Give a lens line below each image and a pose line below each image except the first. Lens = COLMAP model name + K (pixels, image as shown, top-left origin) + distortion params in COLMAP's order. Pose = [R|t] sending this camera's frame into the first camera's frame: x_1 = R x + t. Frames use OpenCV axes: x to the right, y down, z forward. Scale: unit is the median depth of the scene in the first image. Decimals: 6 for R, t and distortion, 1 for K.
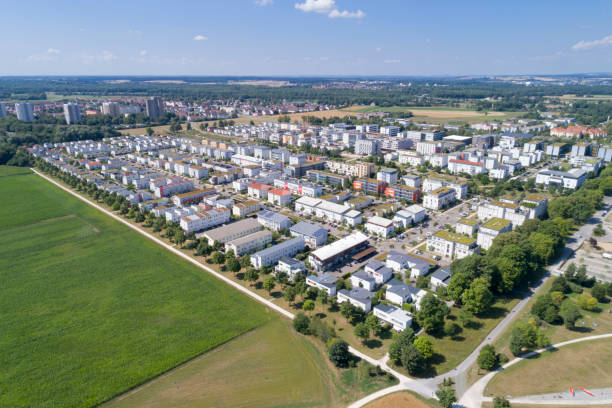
lens RADIAL K [[411.1, 0, 306.0], [0, 411.1, 204.0], [0, 0, 1]] dist [-0.002505, 0.002892]
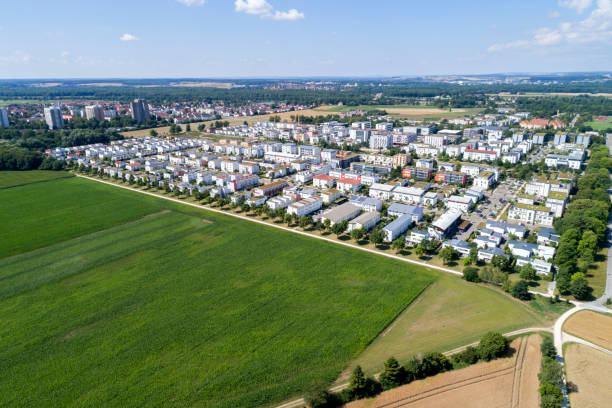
lens RADIAL K [[411.1, 0, 306.0], [0, 411.1, 204.0], [0, 0, 1]] dist [-0.002505, 0.002892]
pose [[0.988731, -0.050879, 0.140791, -0.217054], [0.051253, 0.998685, 0.000974, 0.016446], [-0.140656, 0.006253, 0.990039, -0.052679]]
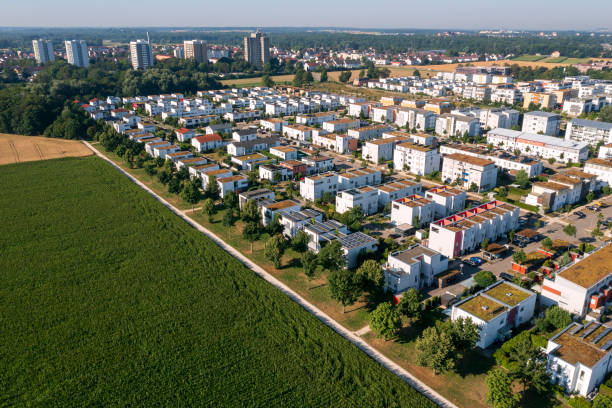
lens RADIAL K [[485.3, 0, 306.8], [0, 485.3, 197.4], [0, 0, 1]] dist [-0.006604, -0.004186]
pose [[0.987425, 0.053567, -0.148735, -0.278842], [-0.048633, 0.998145, 0.036618, -0.049979], [0.150420, -0.028924, 0.988199, 0.405021]]
